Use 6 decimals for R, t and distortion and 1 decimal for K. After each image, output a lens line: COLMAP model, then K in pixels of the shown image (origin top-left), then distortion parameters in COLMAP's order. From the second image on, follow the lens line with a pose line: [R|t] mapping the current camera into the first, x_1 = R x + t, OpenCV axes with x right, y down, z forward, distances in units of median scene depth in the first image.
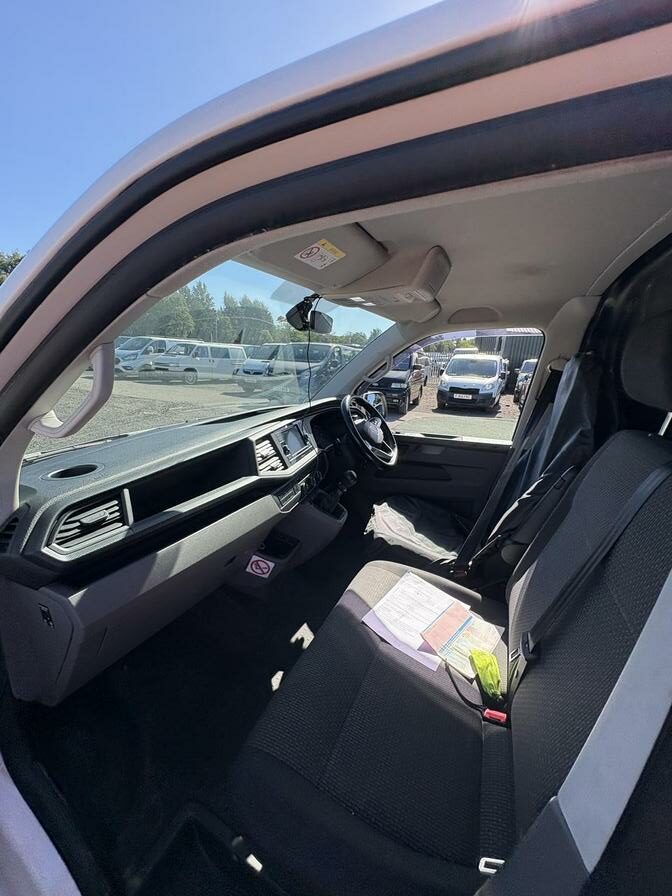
lens RADIAL K [[359.5, 0, 336.4], [0, 359.5, 449.3], [0, 0, 1]] dist [-0.000782, 0.000650]
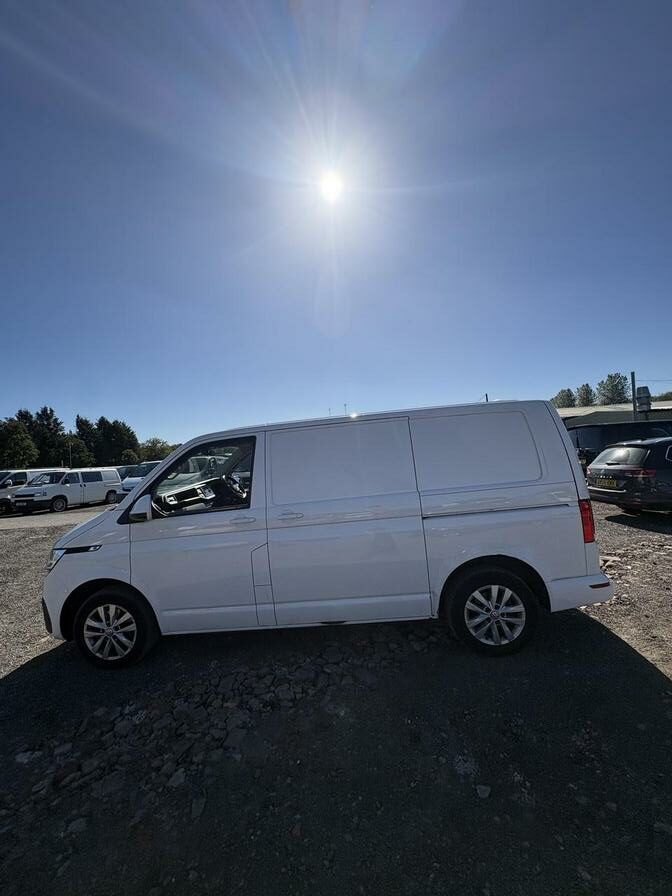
lens RADIAL K [[359.5, 0, 336.4], [0, 359.5, 449.3], [0, 0, 1]] dist [-0.000782, 0.000650]
pose [[0.936862, -0.107952, 0.332620, -0.065544], [0.195984, 0.949832, -0.243742, 0.603697], [-0.289620, 0.293541, 0.911018, -2.194085]]
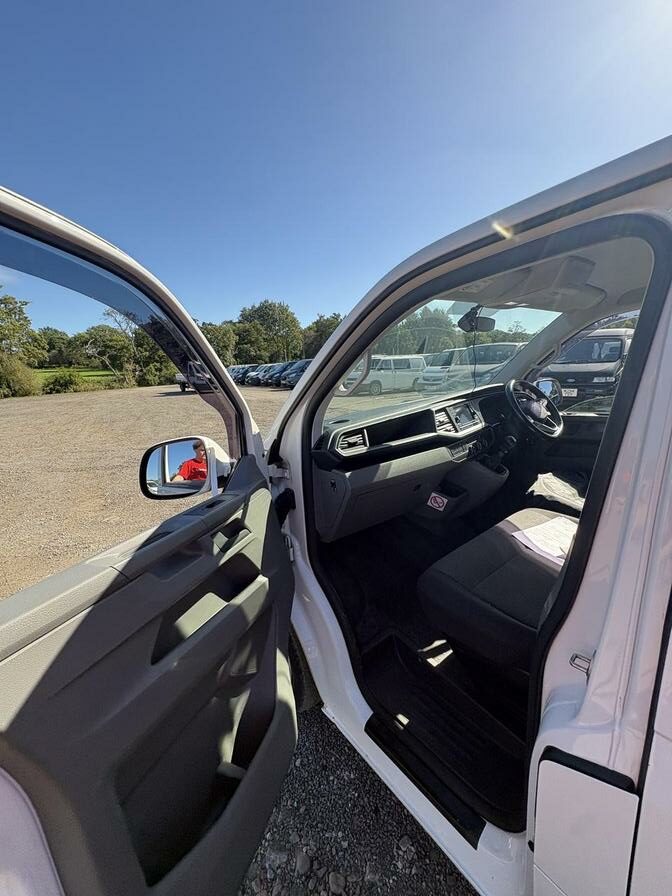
lens RADIAL K [[359.5, 0, 336.4], [0, 359.5, 449.3], [0, 0, 1]] dist [-0.000782, 0.000650]
pose [[0.883908, 0.007391, -0.467603, 0.090793], [-0.019012, 0.999616, -0.020138, 0.144604], [0.467275, 0.026690, 0.883709, -0.412669]]
